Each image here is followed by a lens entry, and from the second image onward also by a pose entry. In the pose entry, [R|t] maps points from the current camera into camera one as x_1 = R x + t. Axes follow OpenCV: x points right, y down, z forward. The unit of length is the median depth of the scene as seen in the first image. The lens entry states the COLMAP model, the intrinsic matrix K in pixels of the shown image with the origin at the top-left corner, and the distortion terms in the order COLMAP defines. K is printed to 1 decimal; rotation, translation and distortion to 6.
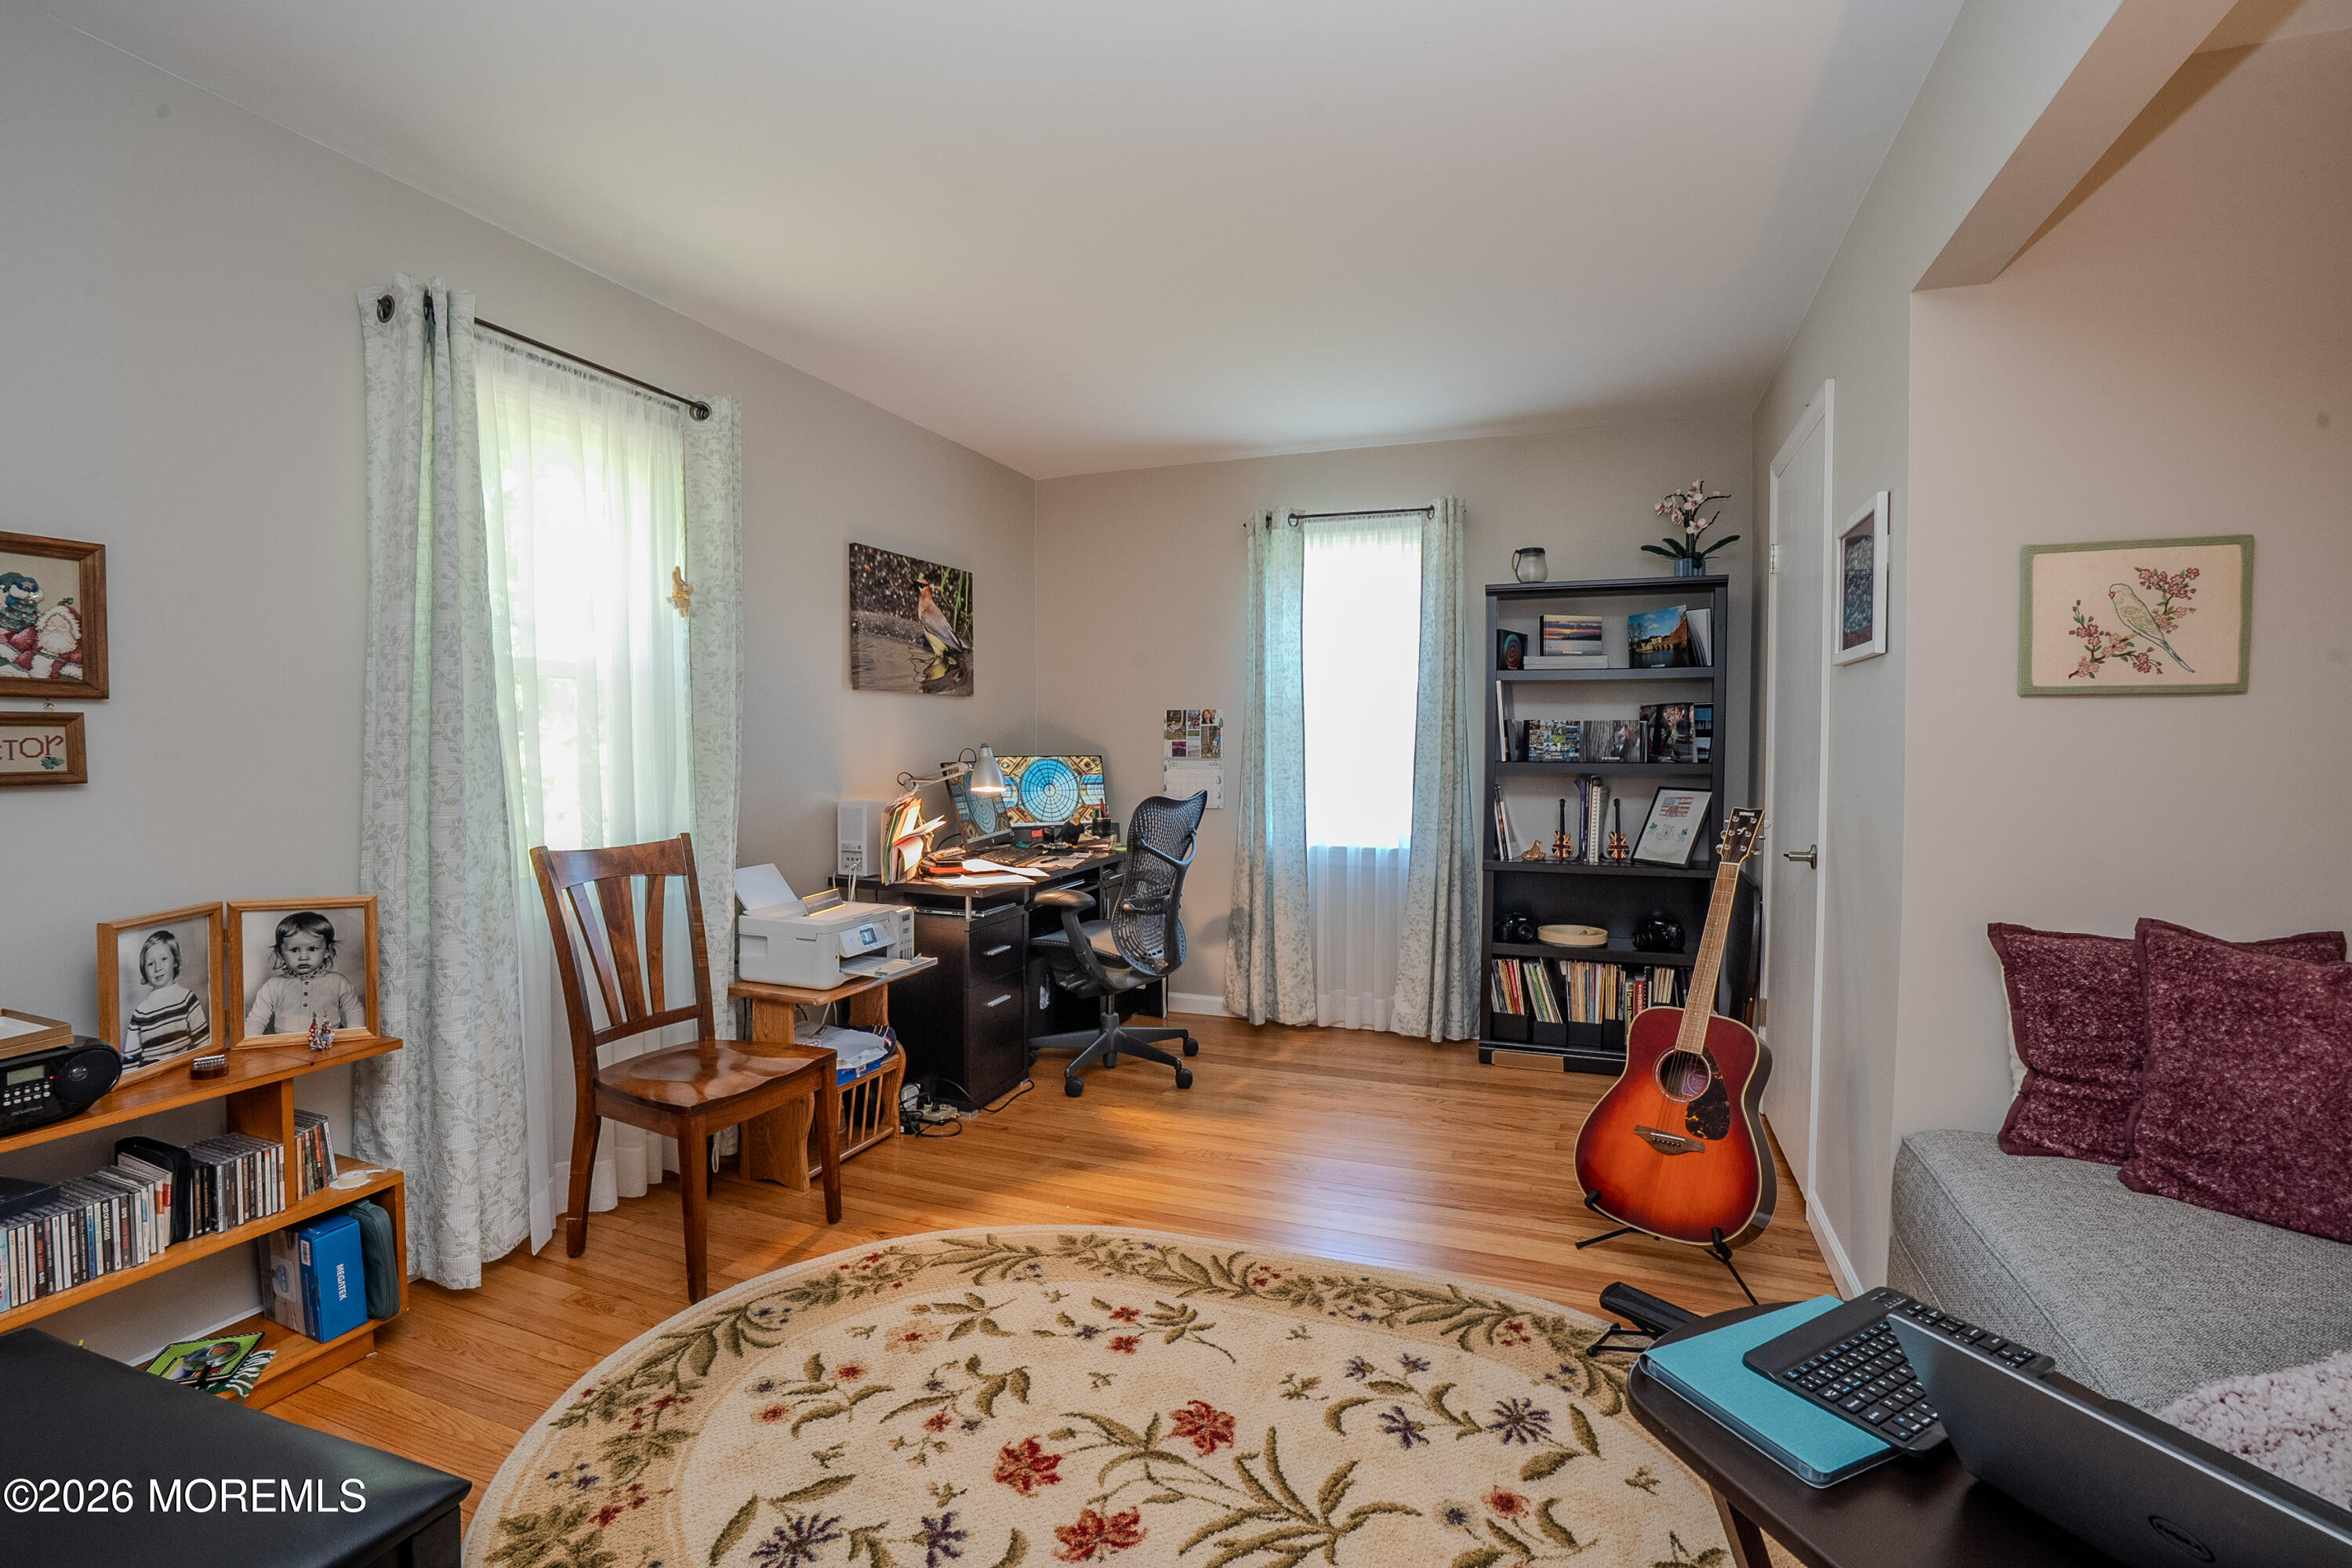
lens RADIAL K [[1063.1, 0, 1152.2], [0, 1063.1, 771.7], [0, 0, 1]] dist [-0.051954, 0.017380]
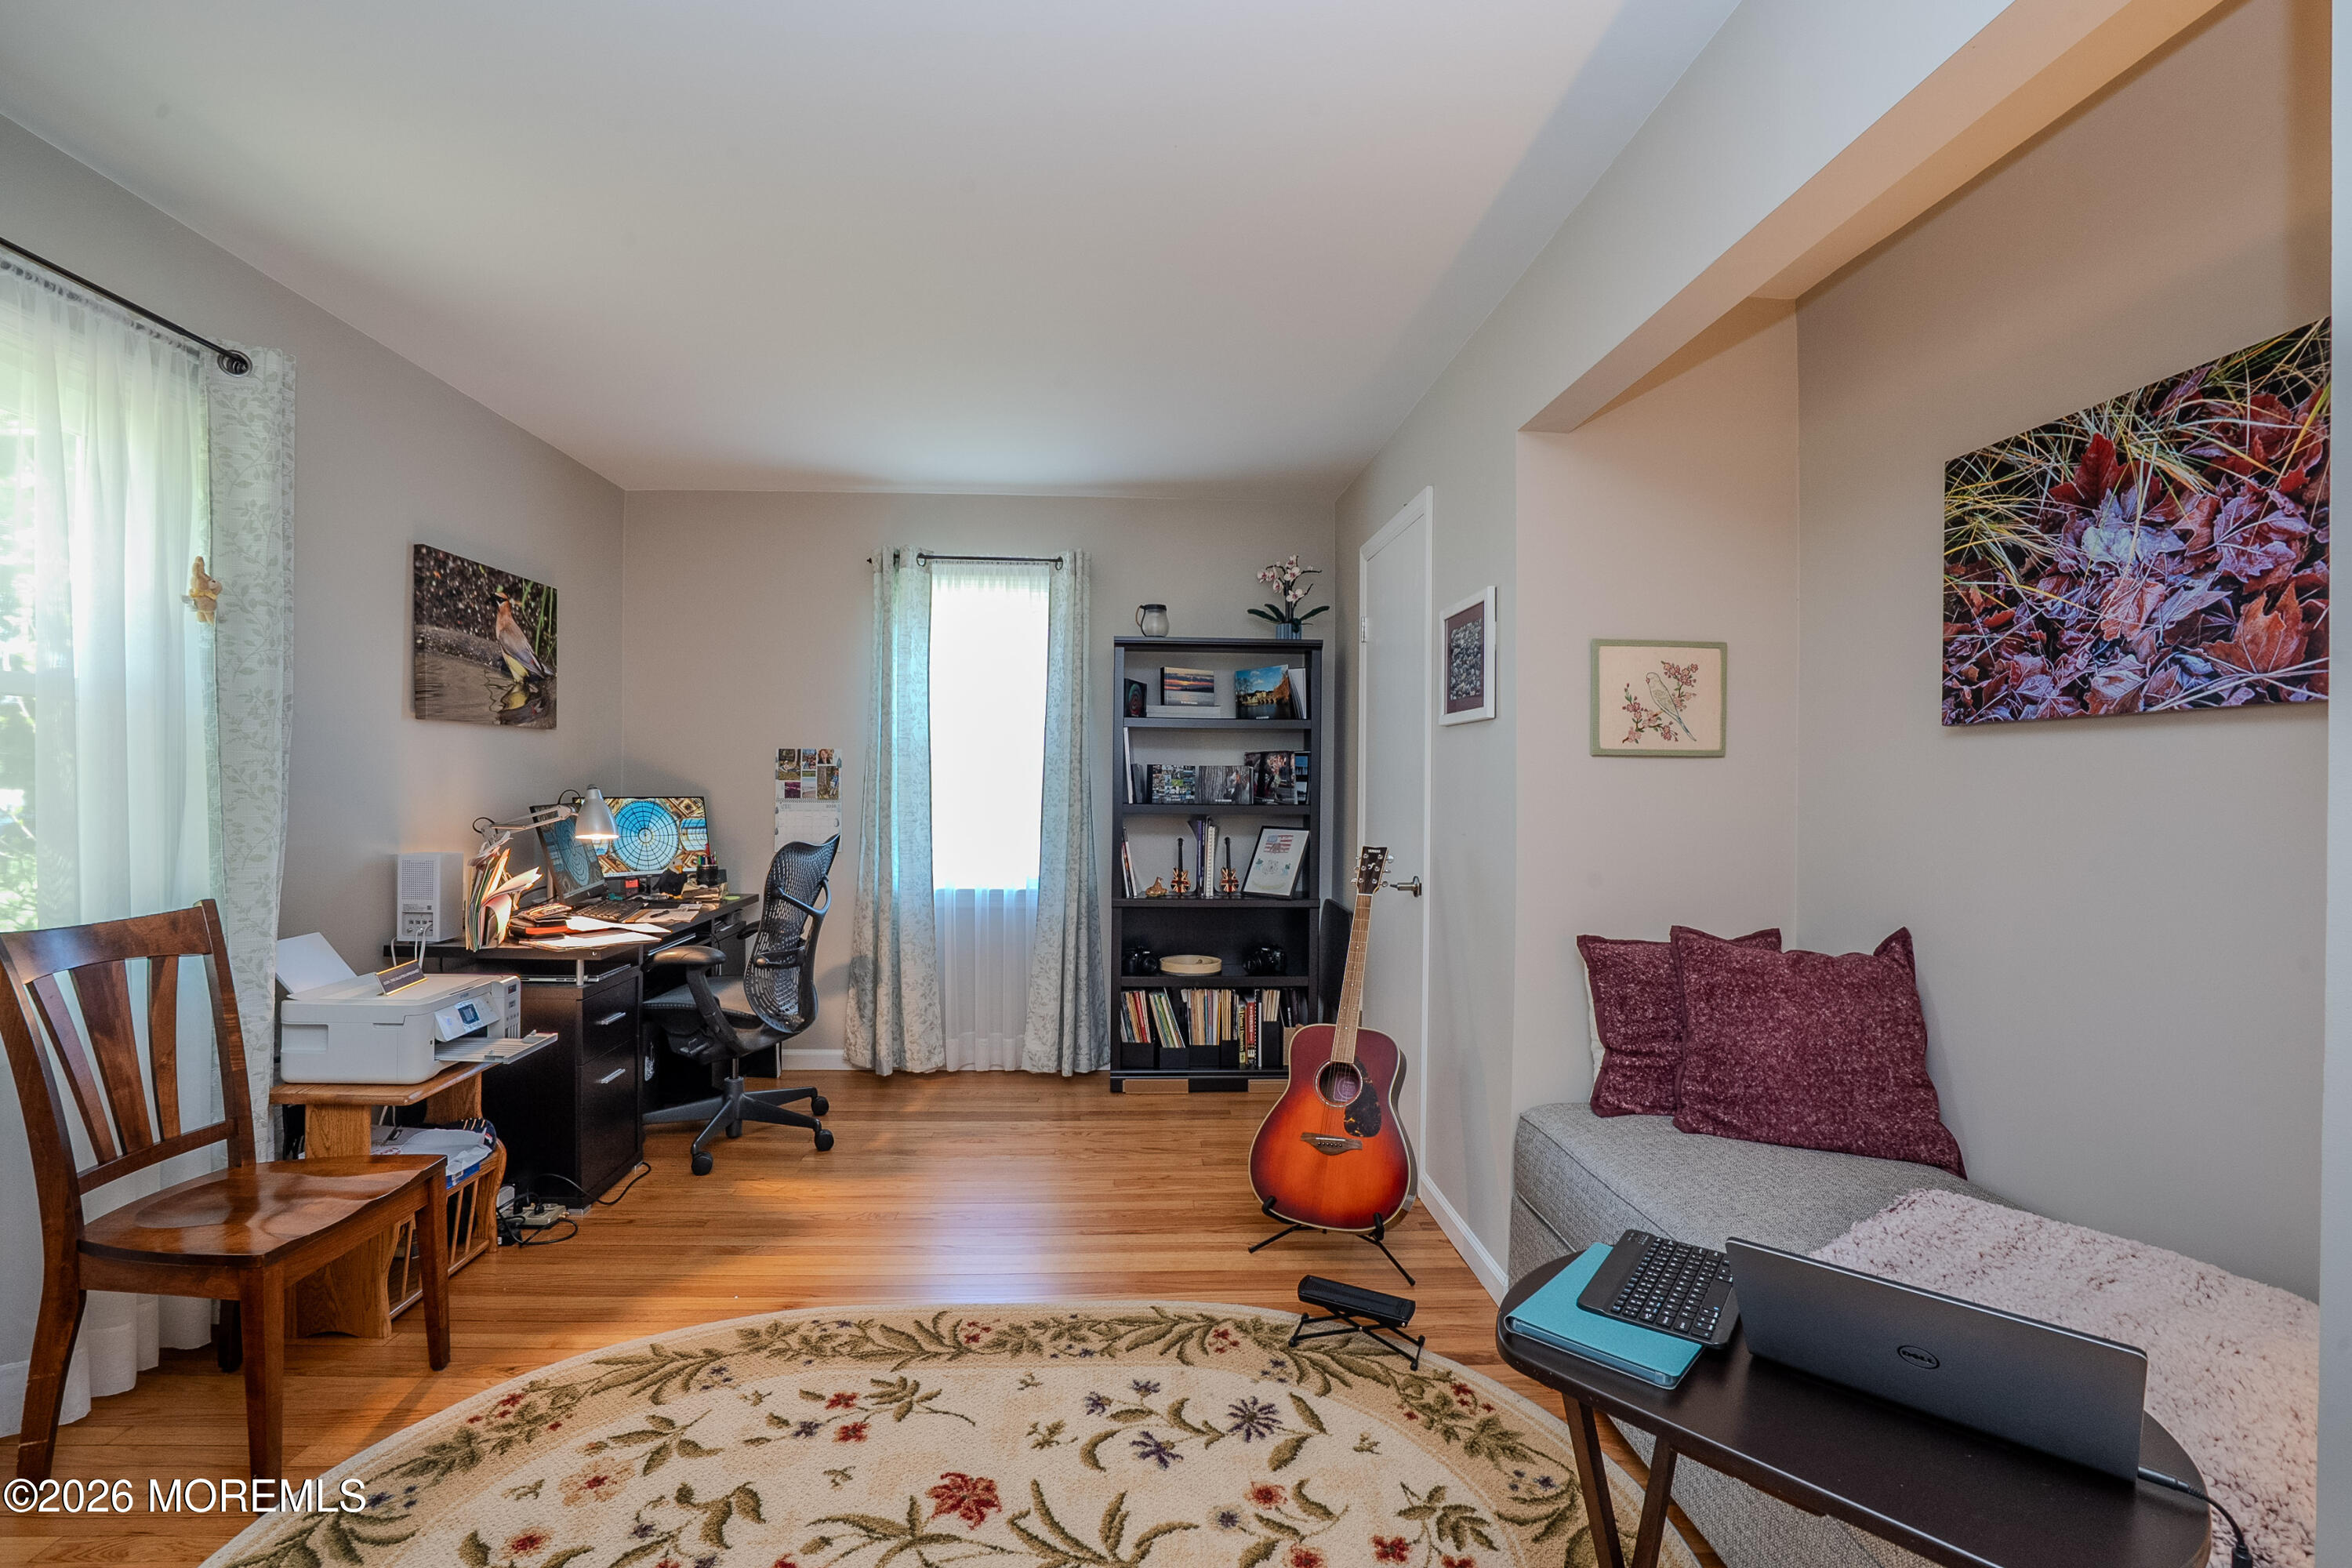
lens RADIAL K [[1063.1, 0, 1179.4], [0, 1063.1, 776.8], [0, 0, 1]] dist [-0.051954, 0.017380]
pose [[0.912107, 0.008966, 0.409854, -0.103509], [0.003998, 0.999519, -0.030763, -0.006060], [-0.409932, 0.029698, 0.911632, 0.012642]]
